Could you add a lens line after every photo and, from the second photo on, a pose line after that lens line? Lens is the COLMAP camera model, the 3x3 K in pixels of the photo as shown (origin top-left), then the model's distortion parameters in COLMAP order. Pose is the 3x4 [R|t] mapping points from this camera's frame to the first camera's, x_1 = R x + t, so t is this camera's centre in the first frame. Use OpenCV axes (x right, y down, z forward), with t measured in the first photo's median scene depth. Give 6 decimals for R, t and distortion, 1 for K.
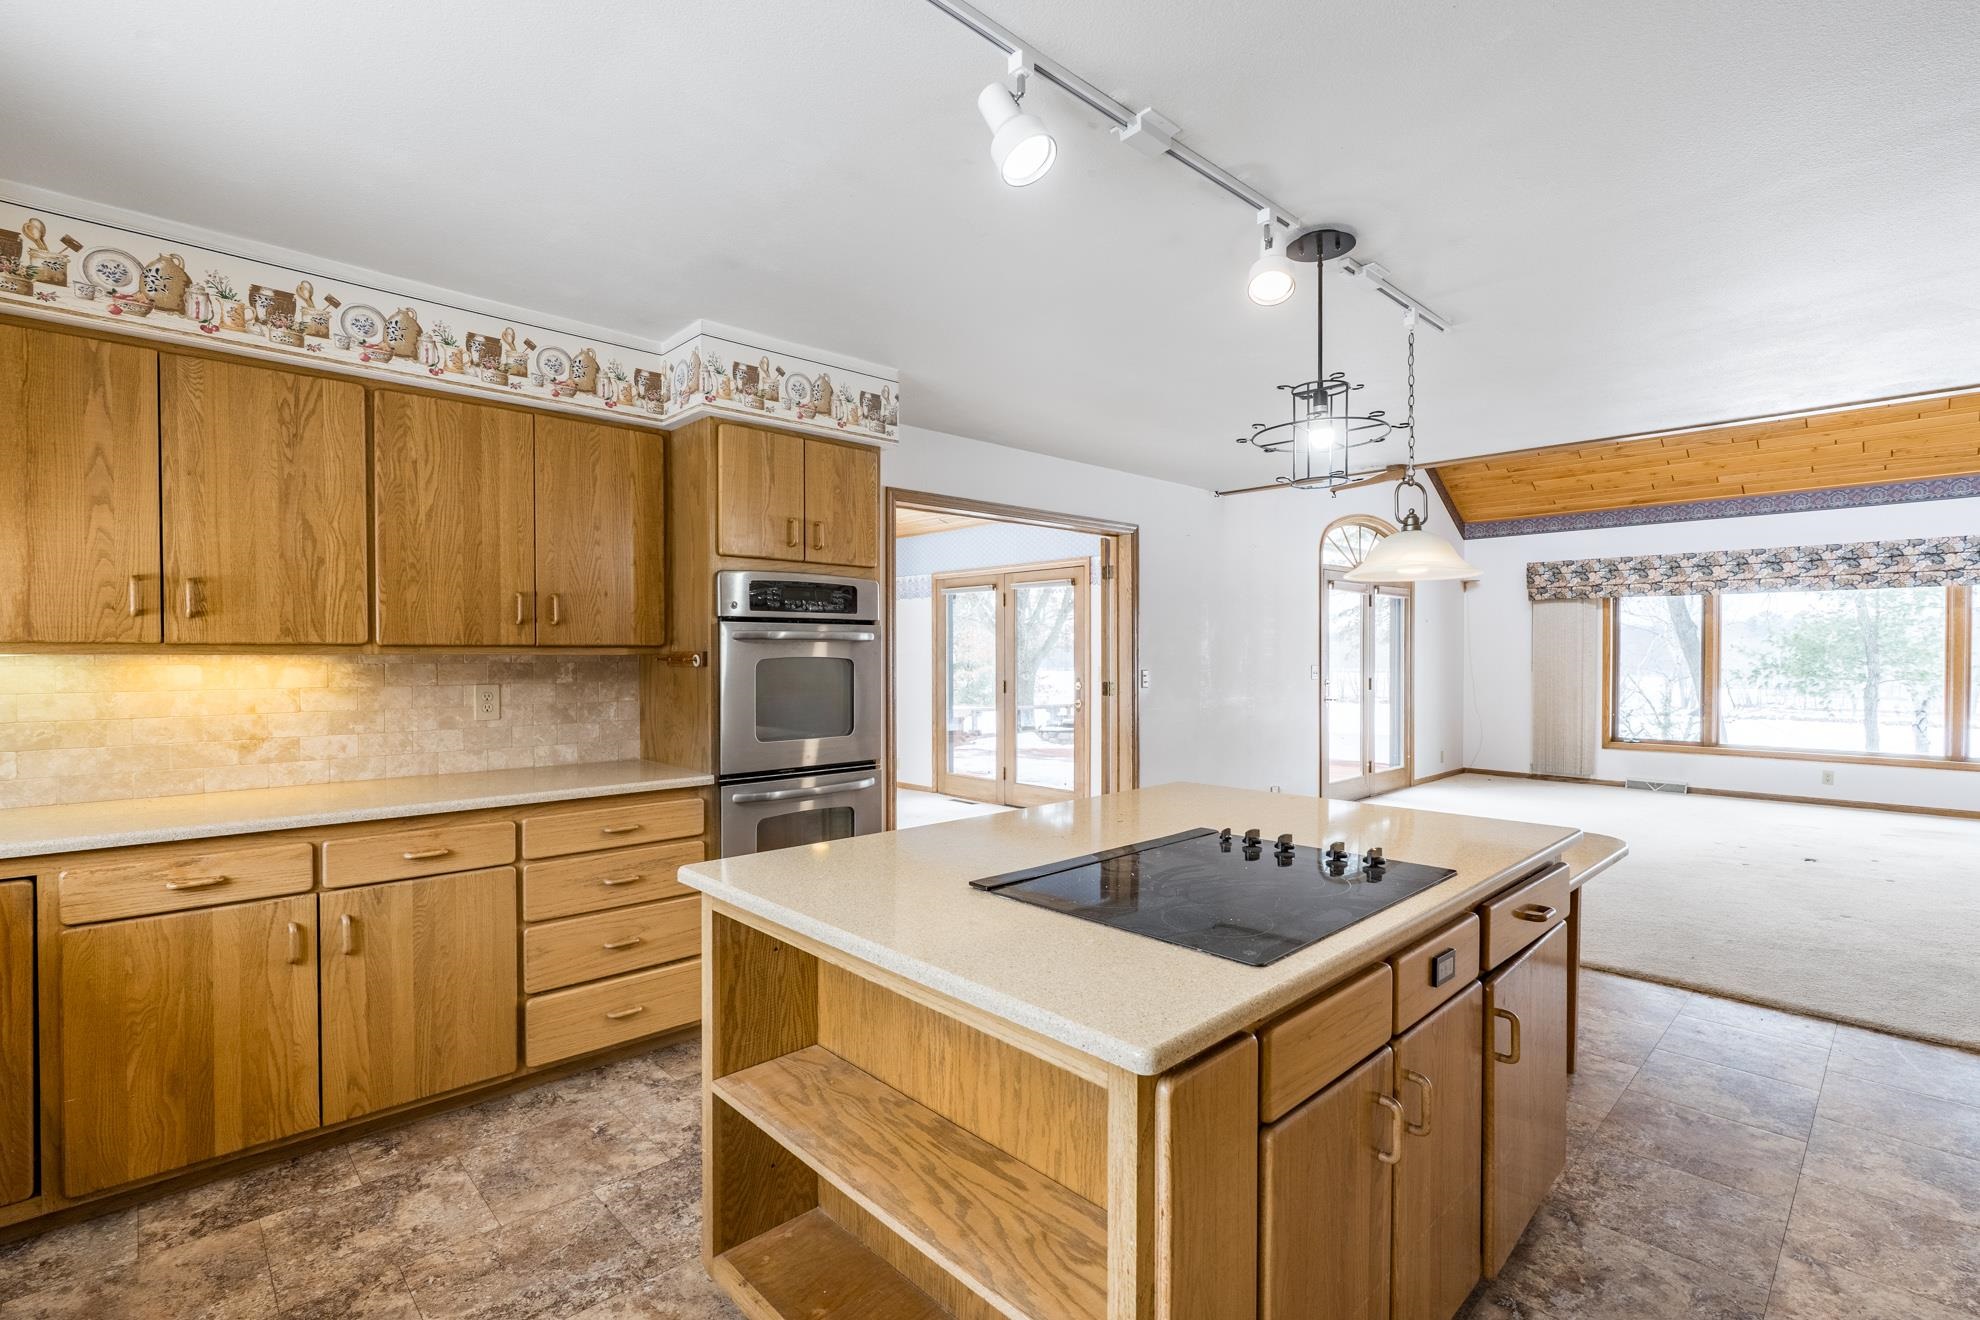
lens RADIAL K [[898.5, 0, 970.5], [0, 898.5, 657.6], [0, 0, 1]] dist [-0.010535, 0.003415]
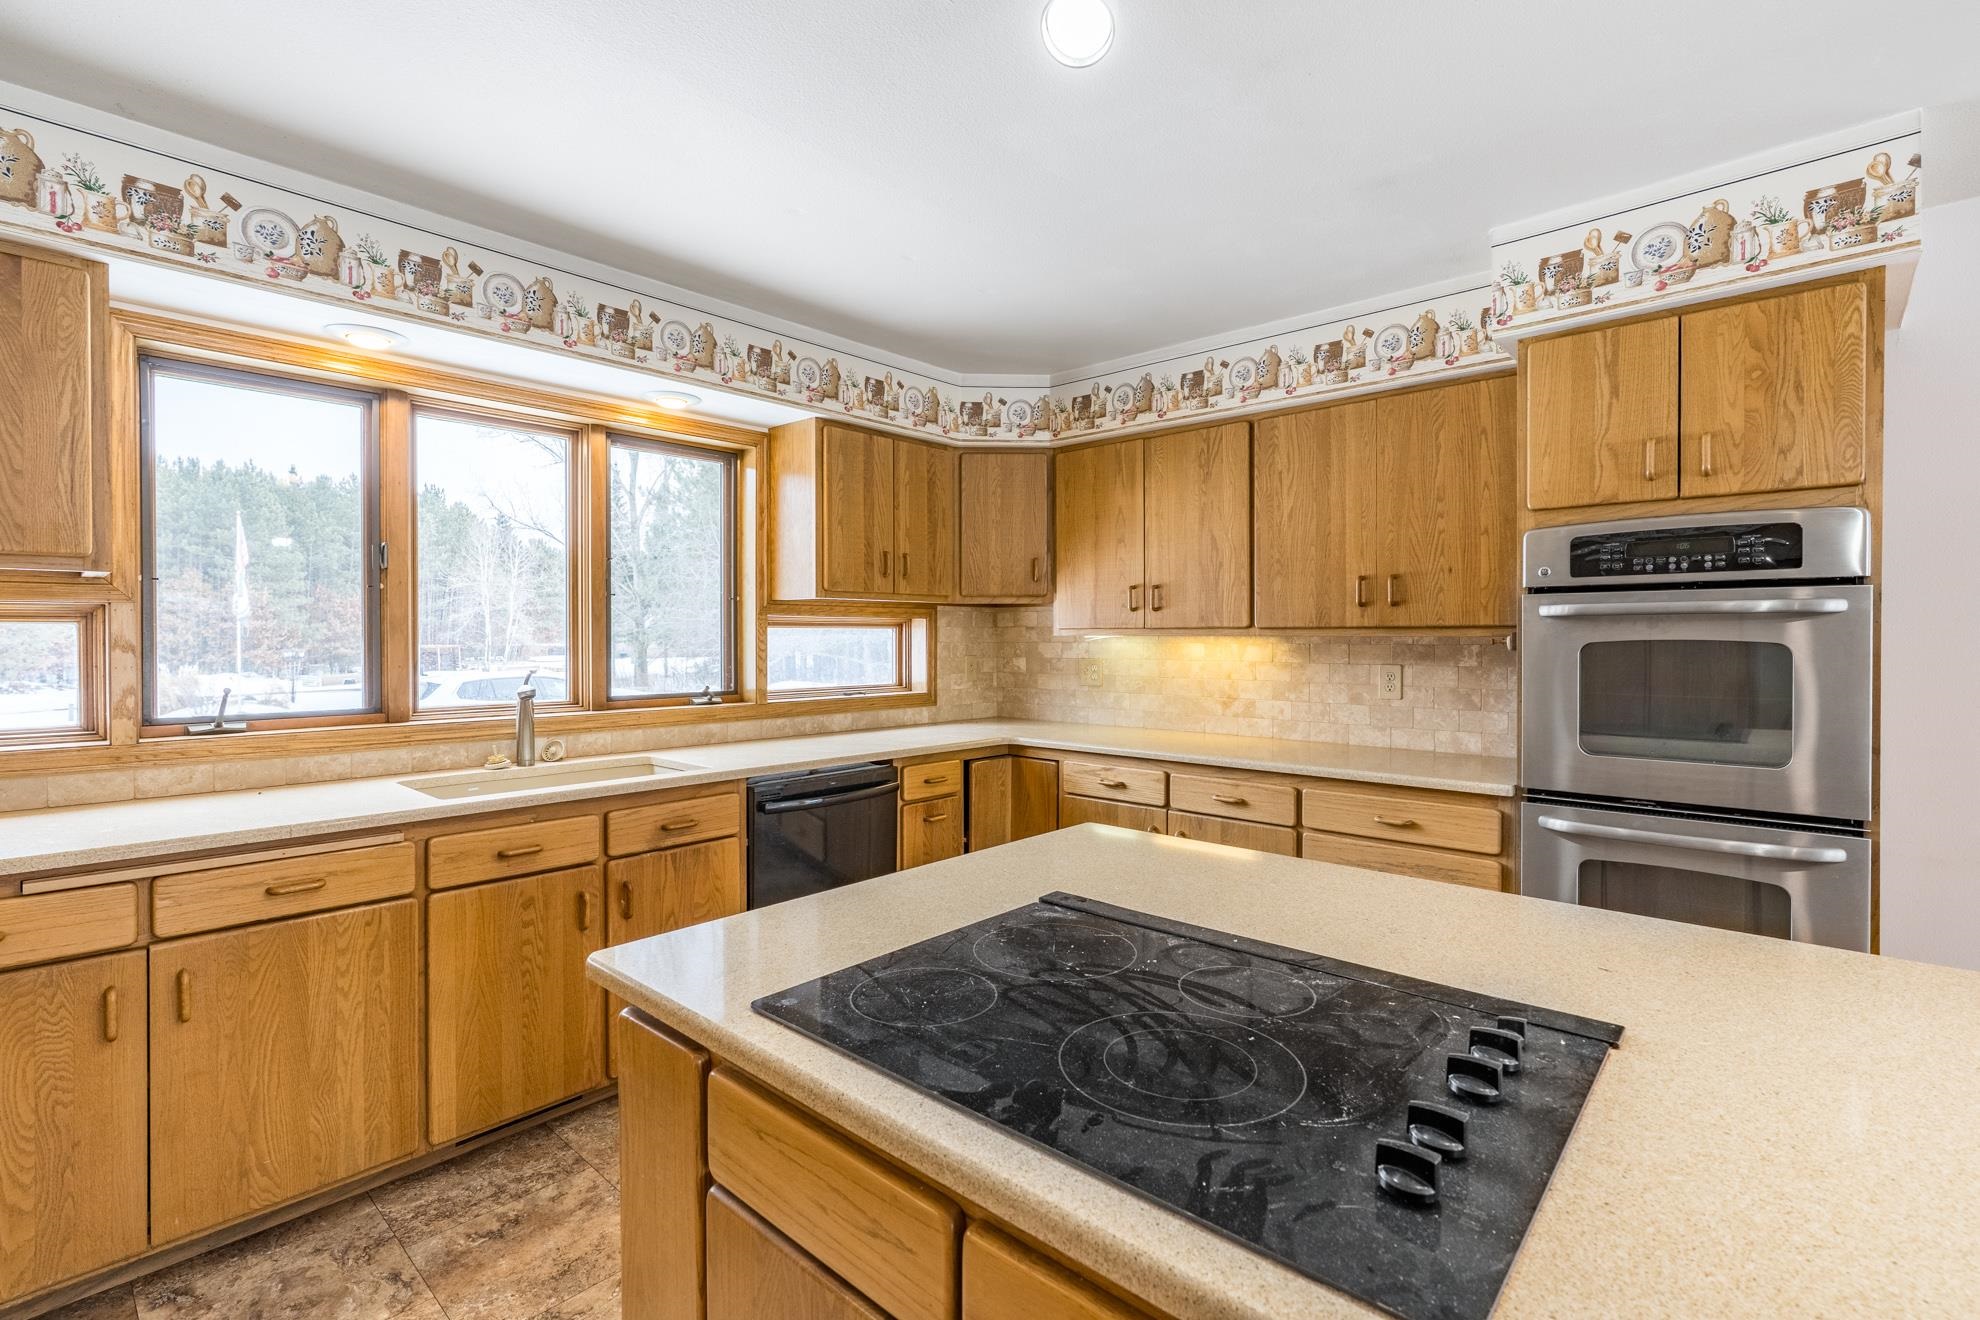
lens RADIAL K [[898.5, 0, 997.2], [0, 898.5, 637.9], [0, 0, 1]] dist [-0.010535, 0.003415]
pose [[0.095794, 0.000823, -0.995401, 0.470062], [-0.005535, 0.999985, 0.000294, 0.000915], [0.995386, 0.005481, 0.095797, 0.463271]]
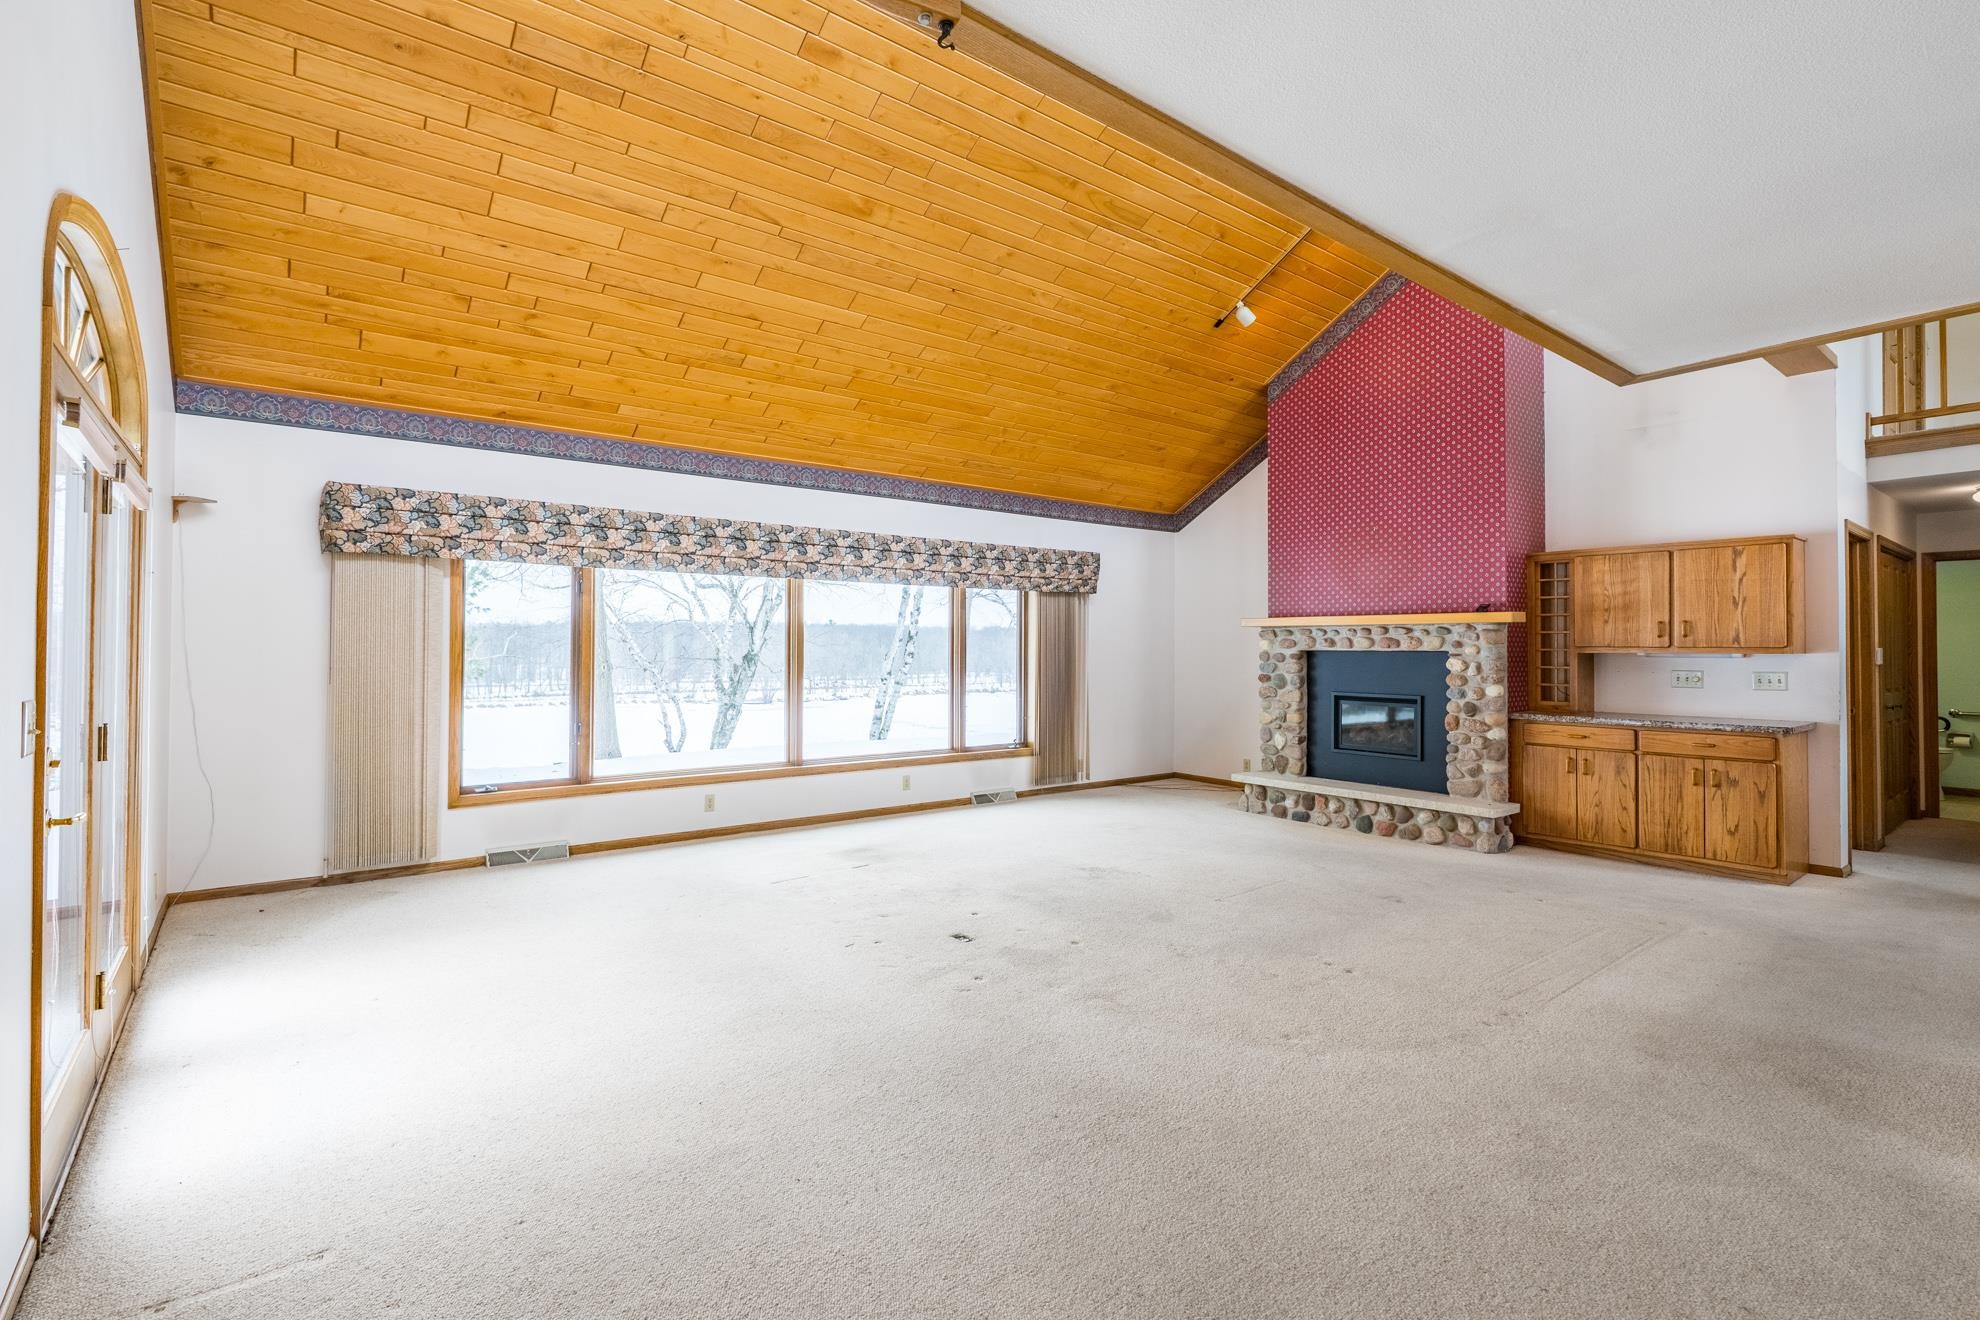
lens RADIAL K [[898.5, 0, 957.3], [0, 898.5, 636.2], [0, 0, 1]] dist [-0.010535, 0.003415]
pose [[0.083652, 0.013385, 0.996405, 0.372874], [0.004554, 0.999894, -0.013814, -0.014672], [-0.996485, 0.005694, 0.083583, 1.710321]]
